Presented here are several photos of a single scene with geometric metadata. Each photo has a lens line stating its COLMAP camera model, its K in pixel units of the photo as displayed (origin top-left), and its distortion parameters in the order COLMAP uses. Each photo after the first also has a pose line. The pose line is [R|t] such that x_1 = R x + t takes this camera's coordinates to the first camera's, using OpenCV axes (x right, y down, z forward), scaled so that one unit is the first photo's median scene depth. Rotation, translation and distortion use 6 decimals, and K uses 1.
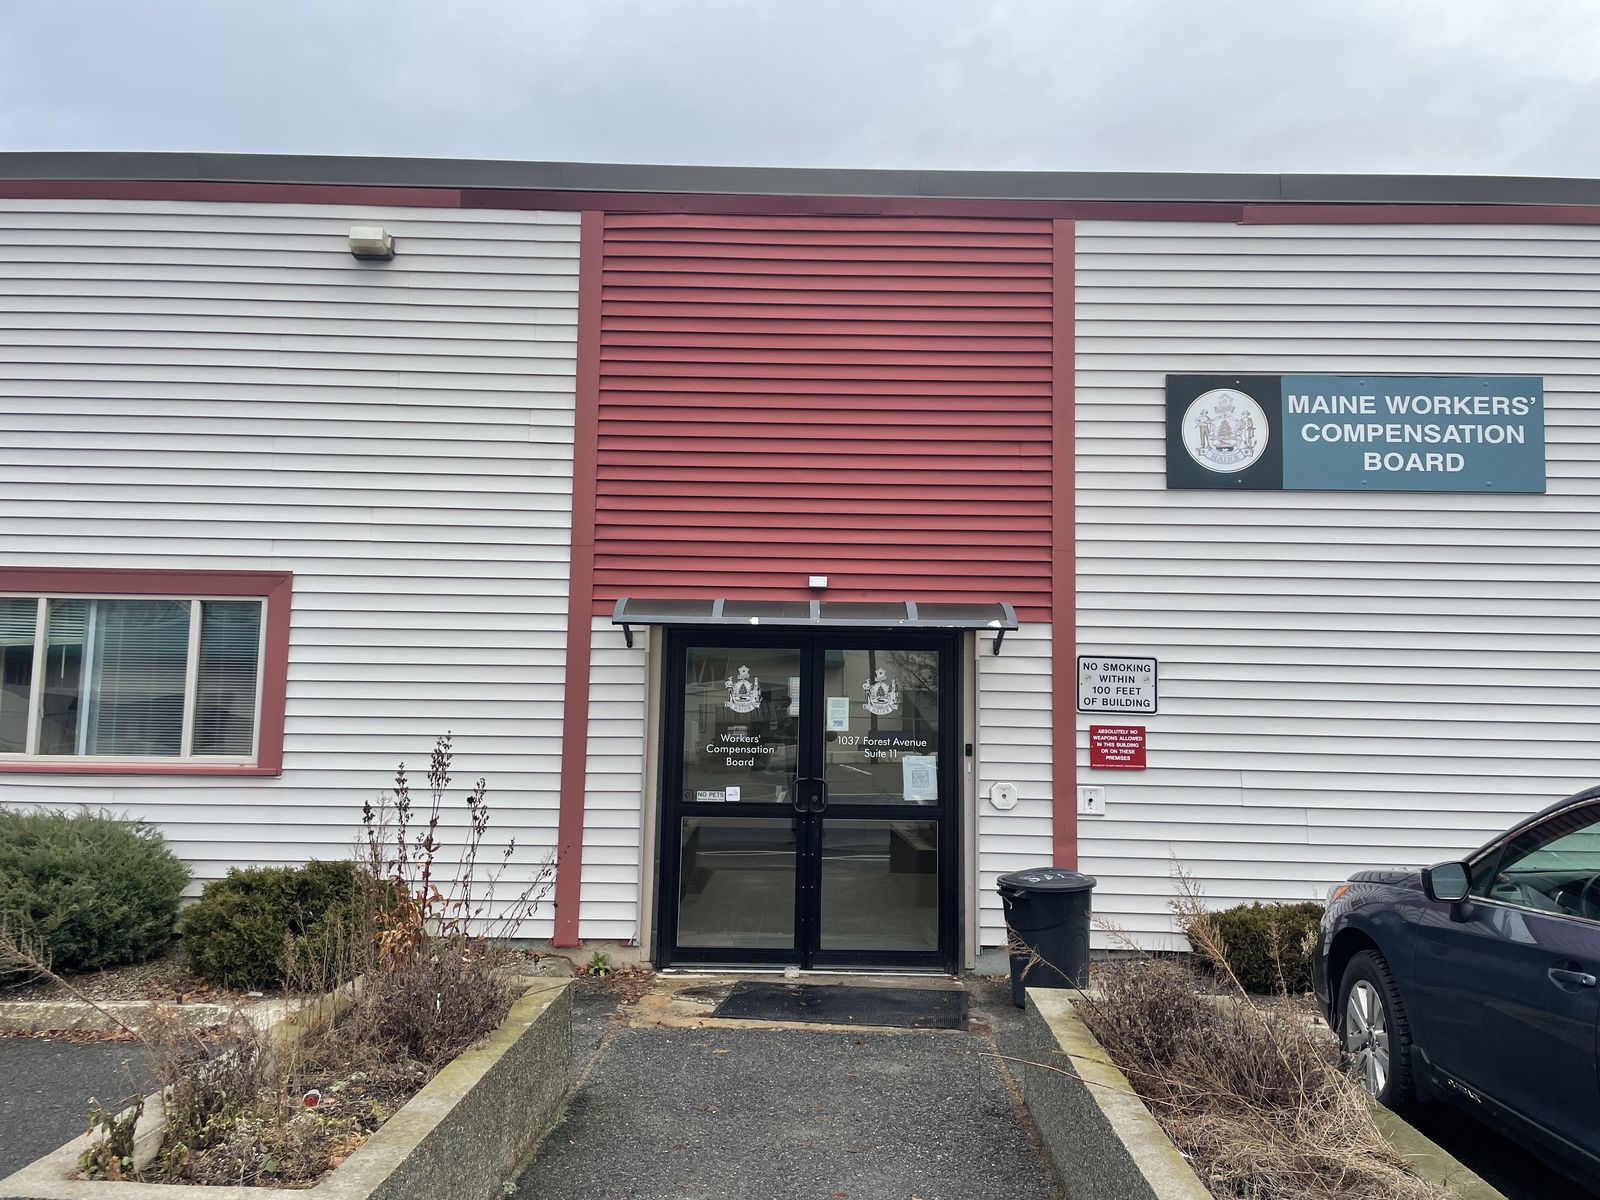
lens RADIAL K [[1208.7, 0, 822.2], [0, 1208.7, 582.7], [0, 0, 1]] dist [0.112207, -0.137739]
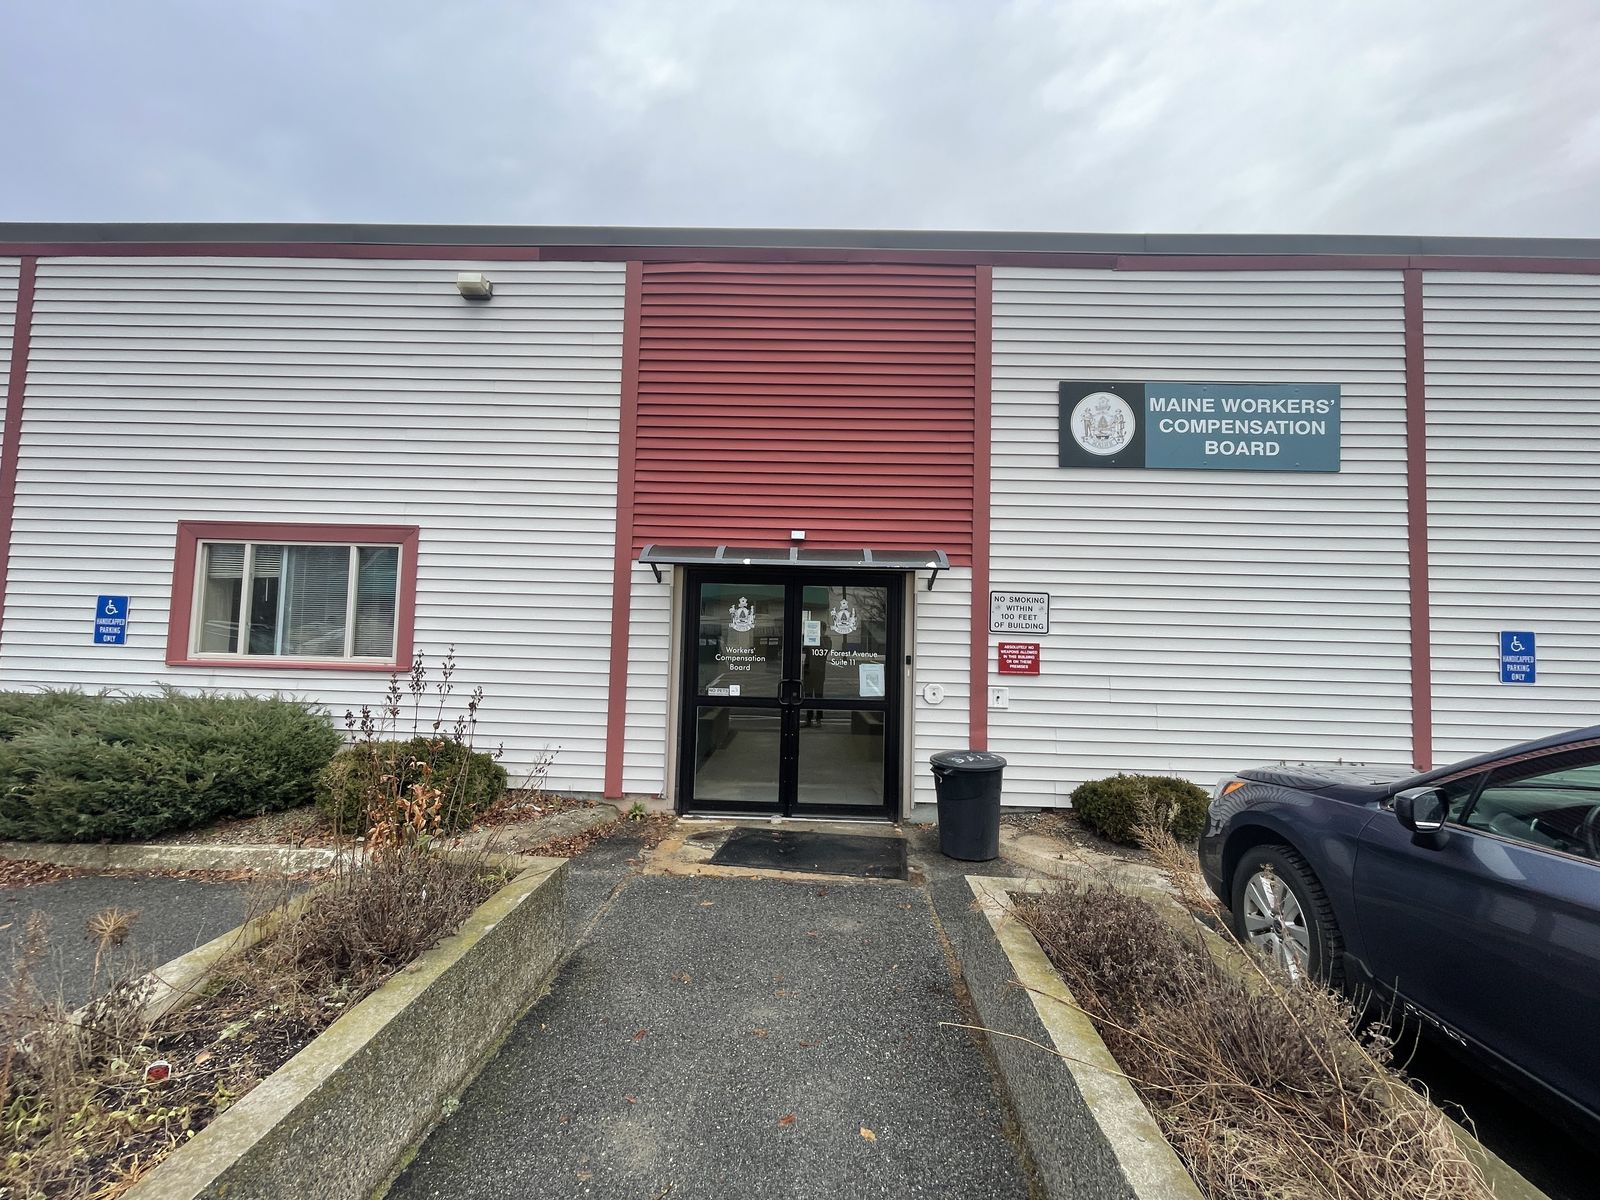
lens RADIAL K [[647.7, 0, 803.8], [0, 647.7, 595.1], [0, 0, 1]] dist [-0.002486, -0.000231]
pose [[0.999704, 0.007493, -0.023151, 0.020455], [-0.006319, 0.998711, 0.050367, 0.030099], [0.023498, -0.050206, 0.998462, 0.282230]]
